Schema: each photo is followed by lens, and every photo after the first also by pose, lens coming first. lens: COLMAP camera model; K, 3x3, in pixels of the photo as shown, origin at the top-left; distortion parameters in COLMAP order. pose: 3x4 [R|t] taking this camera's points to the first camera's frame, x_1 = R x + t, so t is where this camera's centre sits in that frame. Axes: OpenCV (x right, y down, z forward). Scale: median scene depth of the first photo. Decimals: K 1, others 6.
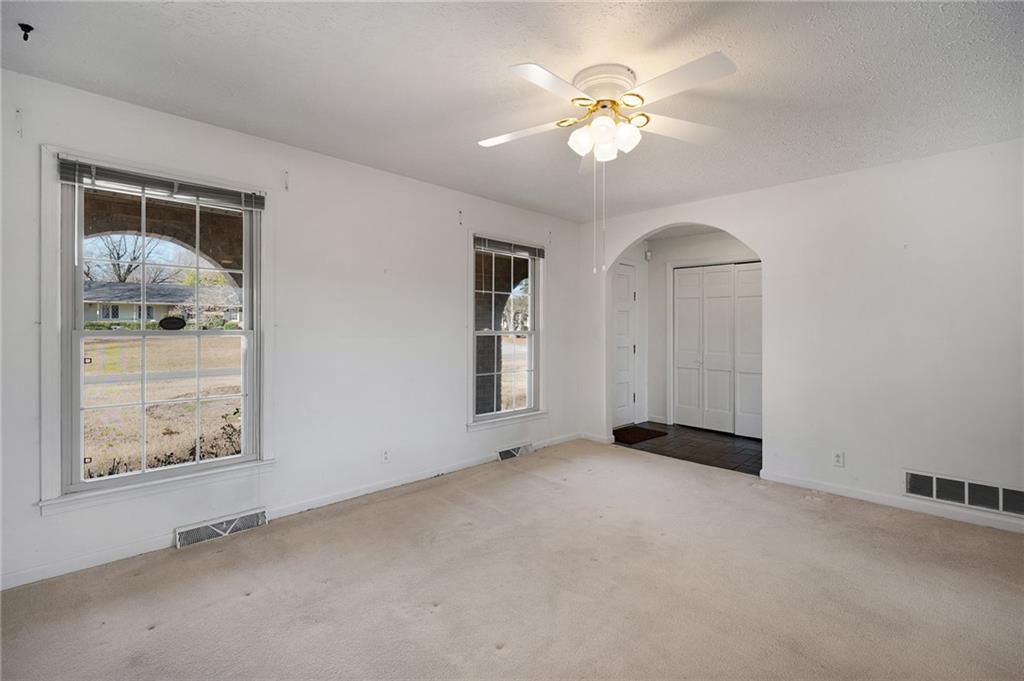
lens RADIAL K [[462.0, 0, 510.7], [0, 462.0, 329.4], [0, 0, 1]] dist [-0.005862, -0.001848]
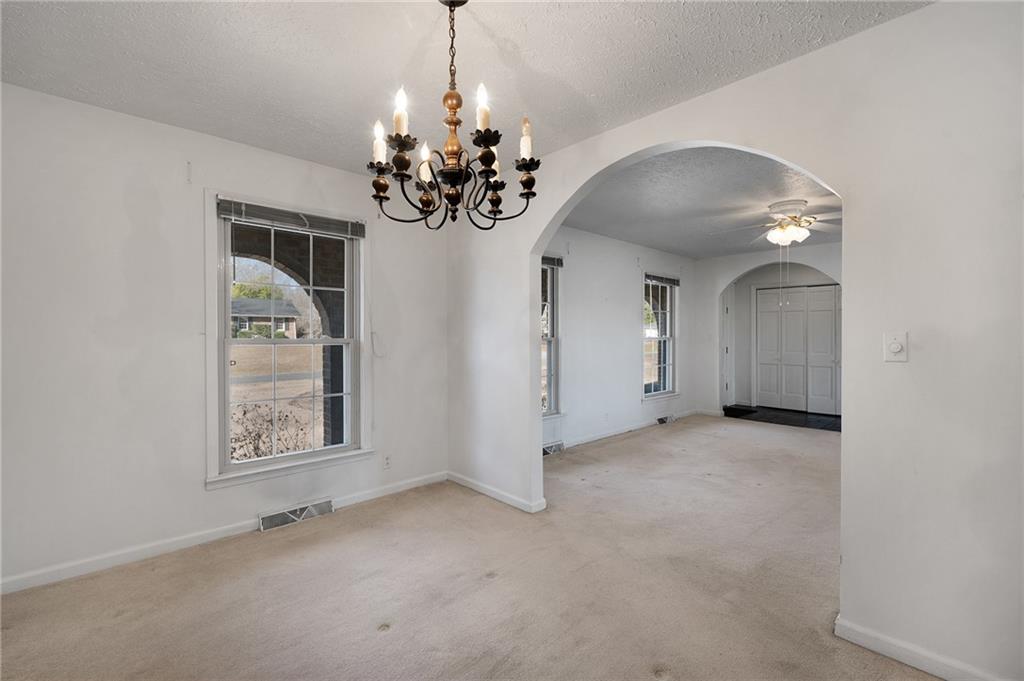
lens RADIAL K [[462.0, 0, 492.5], [0, 462.0, 342.8], [0, 0, 1]] dist [-0.005862, -0.001848]
pose [[0.999340, -0.006799, -0.035697, -0.203462], [0.007301, 0.999876, 0.013948, -0.001343], [0.035598, -0.014200, 0.999265, -0.201896]]
